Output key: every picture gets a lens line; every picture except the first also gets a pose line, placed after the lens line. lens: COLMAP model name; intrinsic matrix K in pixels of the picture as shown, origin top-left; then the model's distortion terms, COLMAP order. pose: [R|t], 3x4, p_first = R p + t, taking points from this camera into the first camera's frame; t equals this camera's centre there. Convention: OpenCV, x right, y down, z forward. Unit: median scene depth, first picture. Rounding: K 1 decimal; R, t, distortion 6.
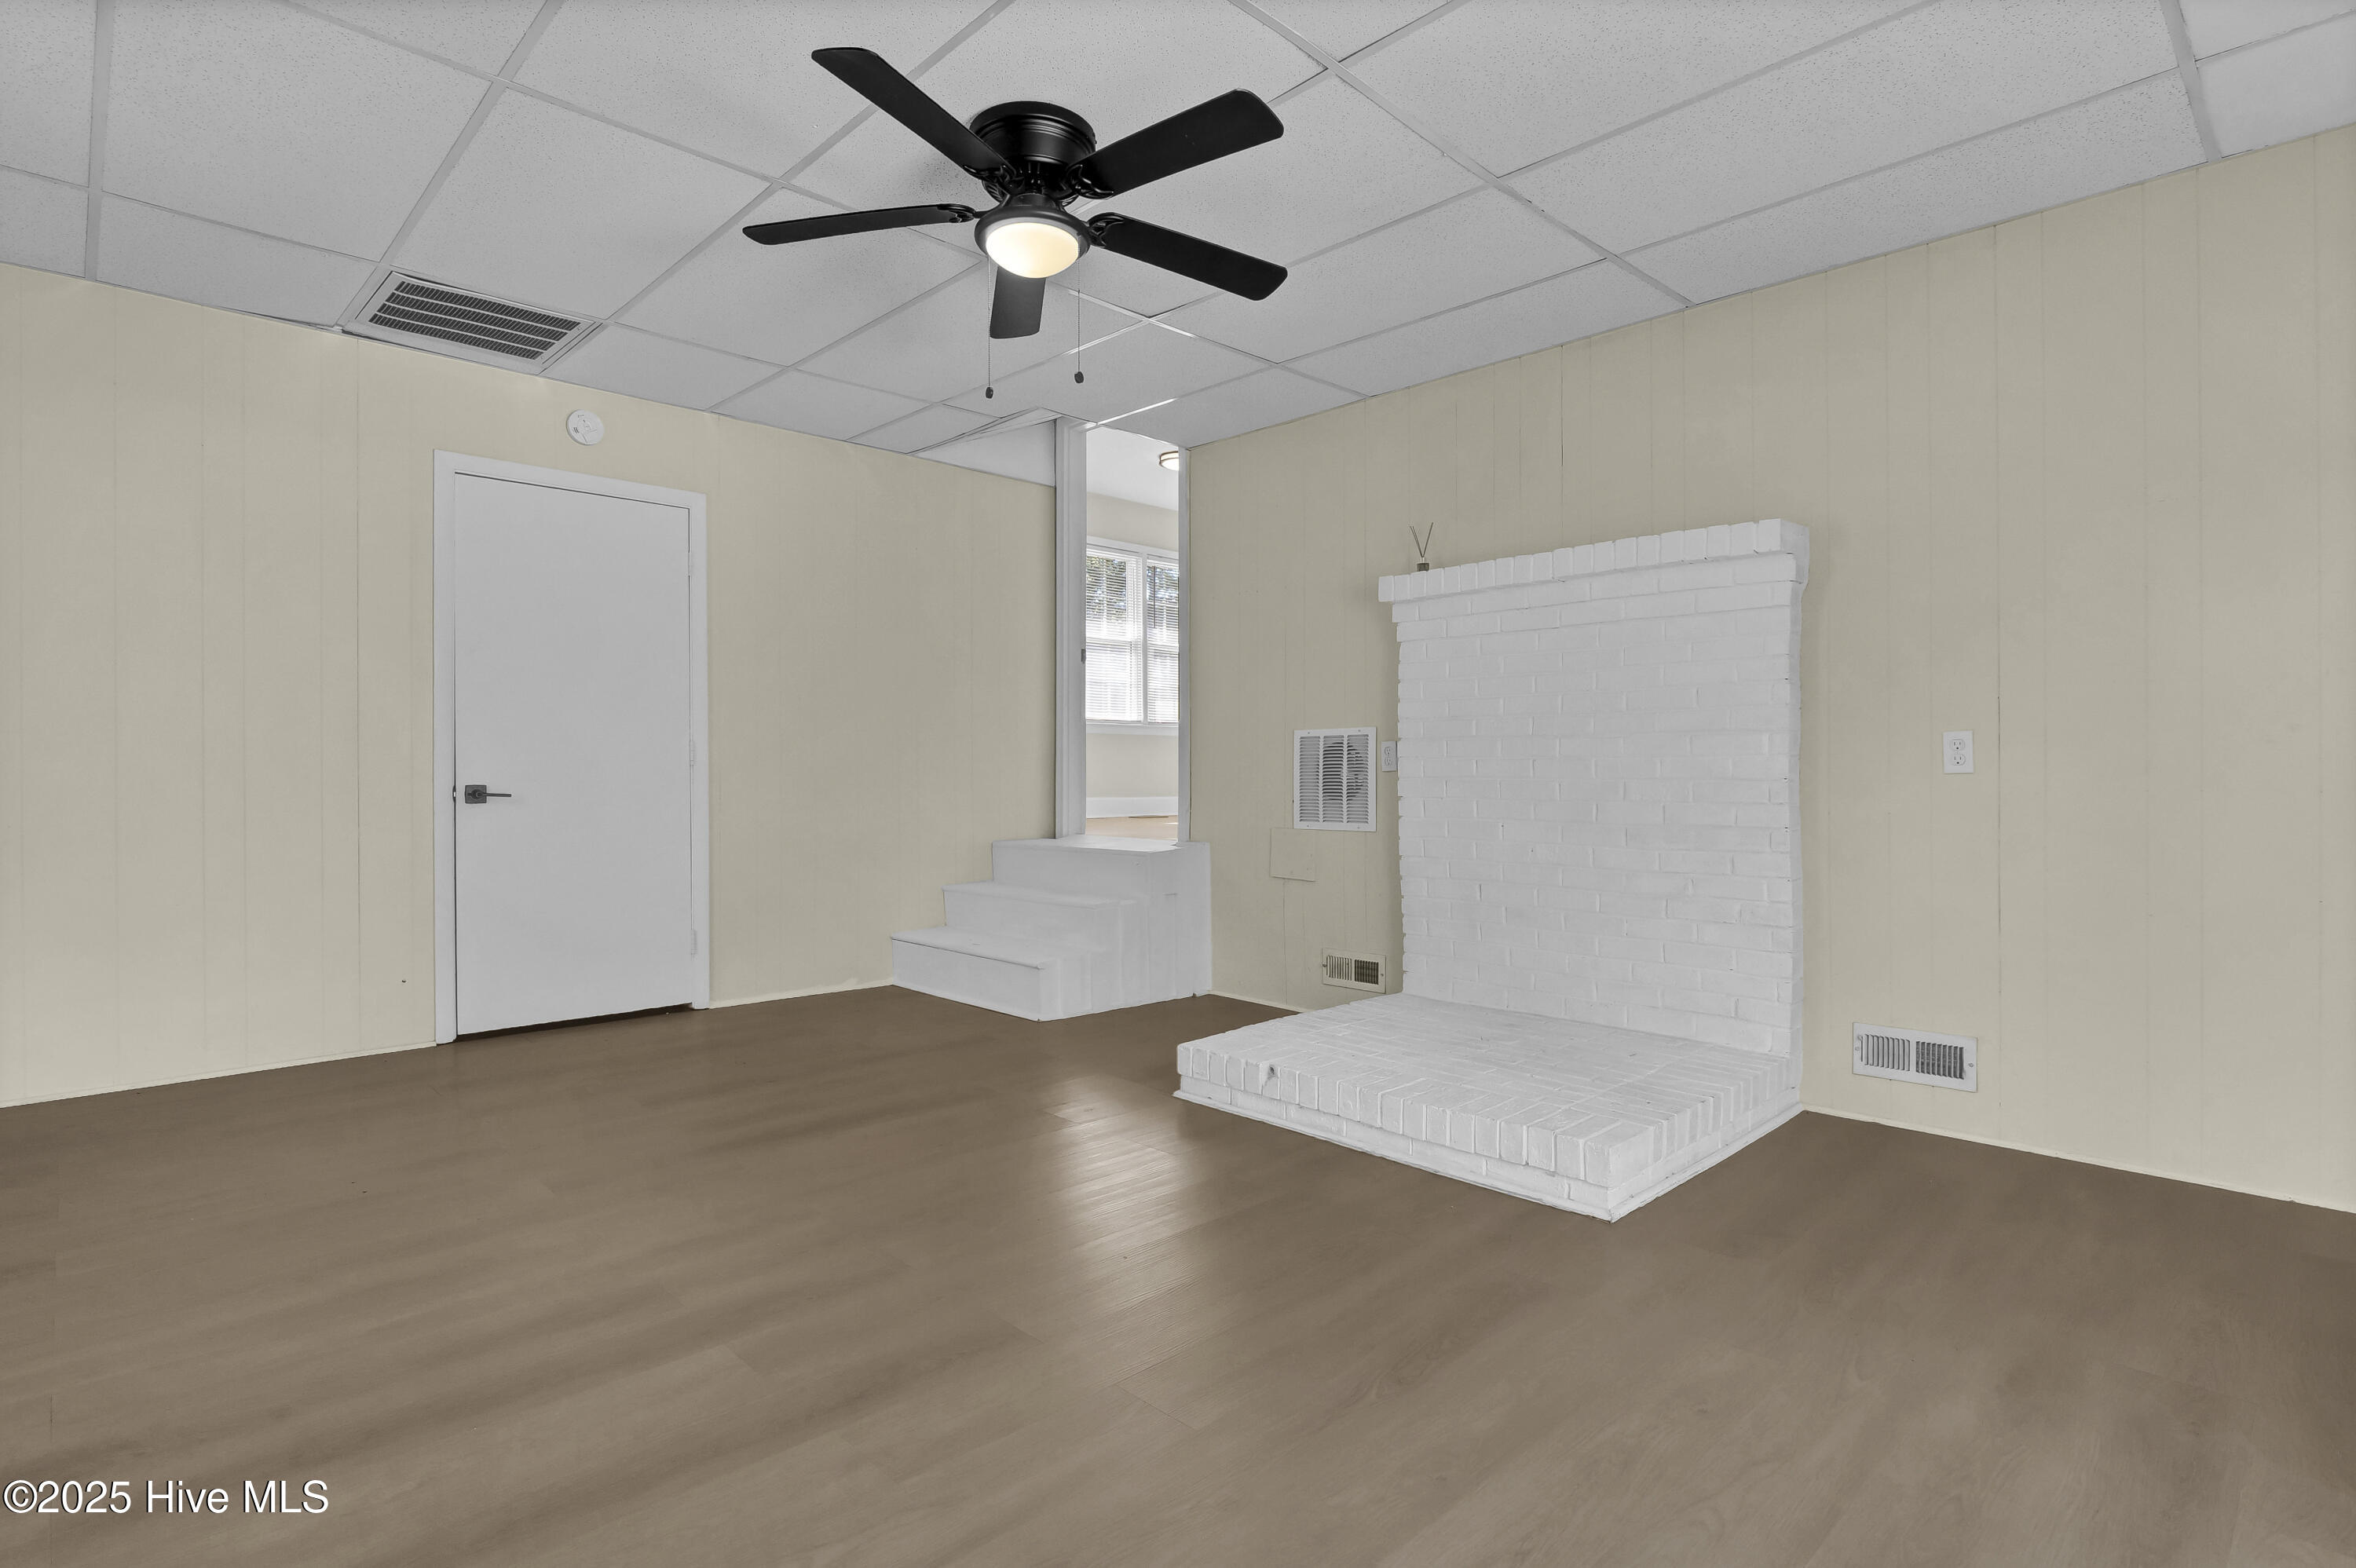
lens RADIAL K [[1175.3, 0, 1170.9], [0, 1175.3, 774.5], [0, 0, 1]] dist [-0.008961, -0.001162]
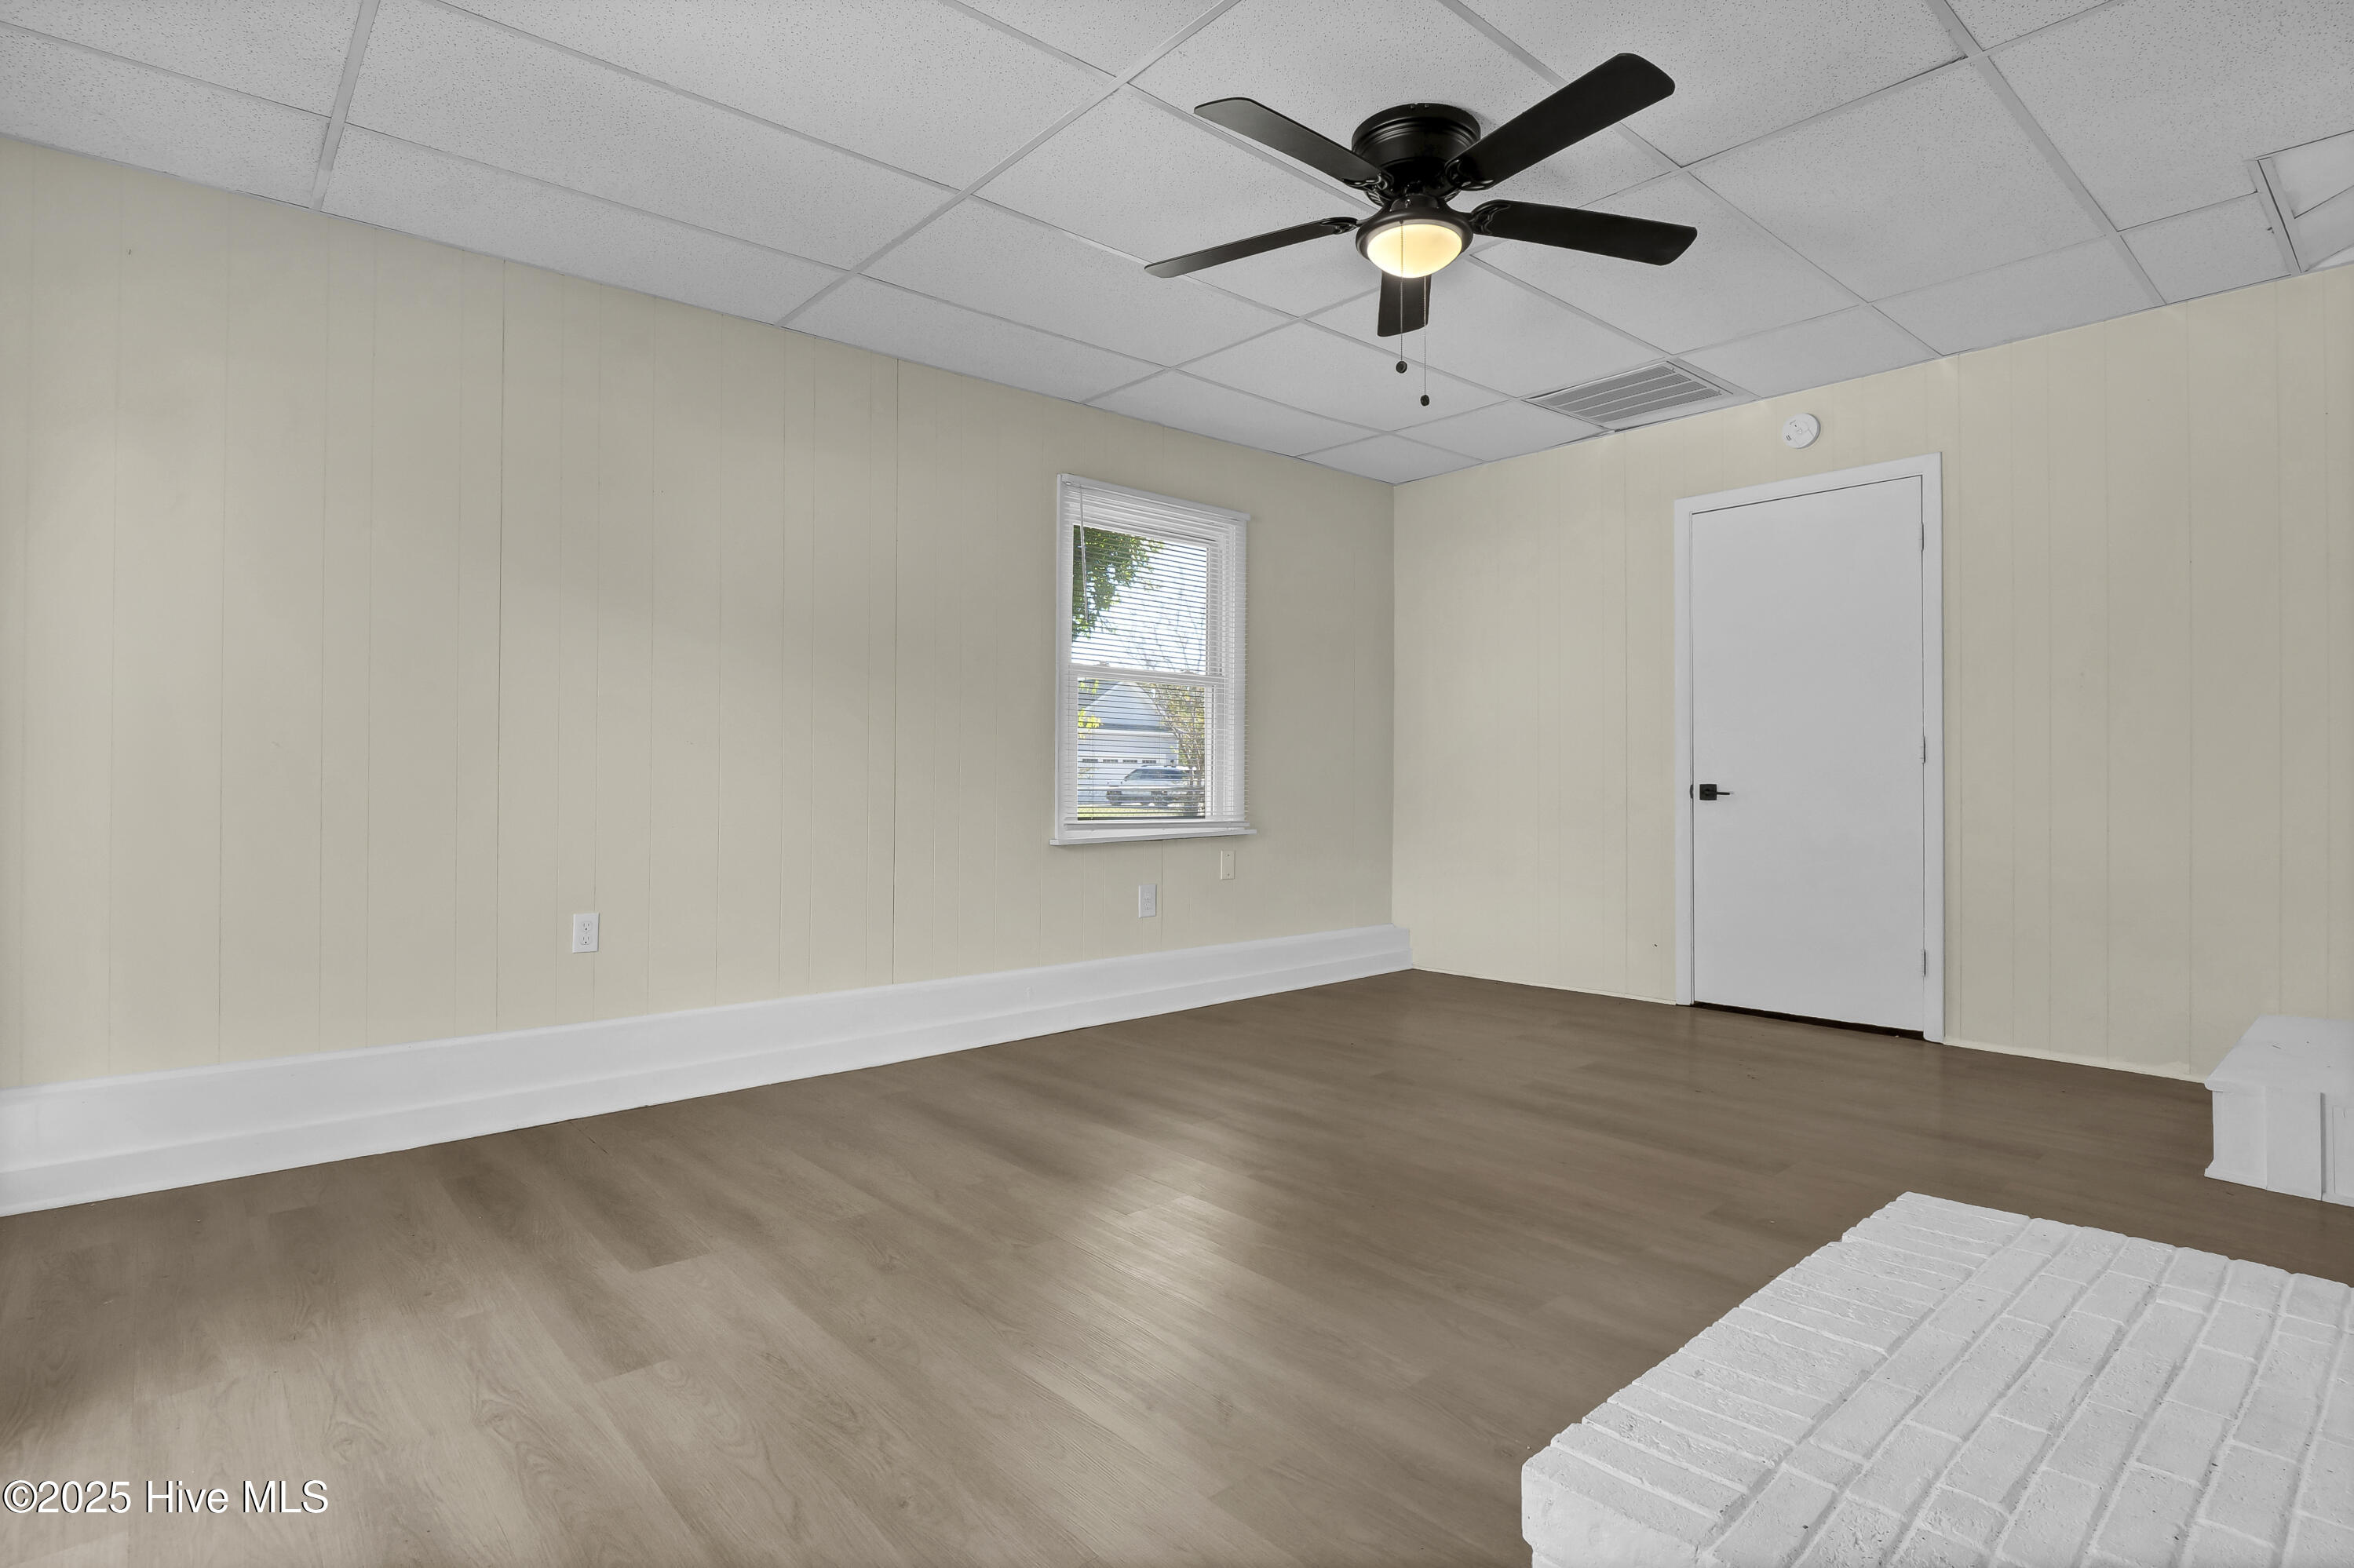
lens RADIAL K [[1174.3, 0, 1169.9], [0, 1174.3, 774.5], [0, 0, 1]] dist [-0.008961, -0.001162]
pose [[-0.050741, -0.003280, -0.998706, 0.515876], [0.000264, 0.999995, -0.003297, 0.003121], [0.998712, -0.000431, -0.050740, 0.488287]]
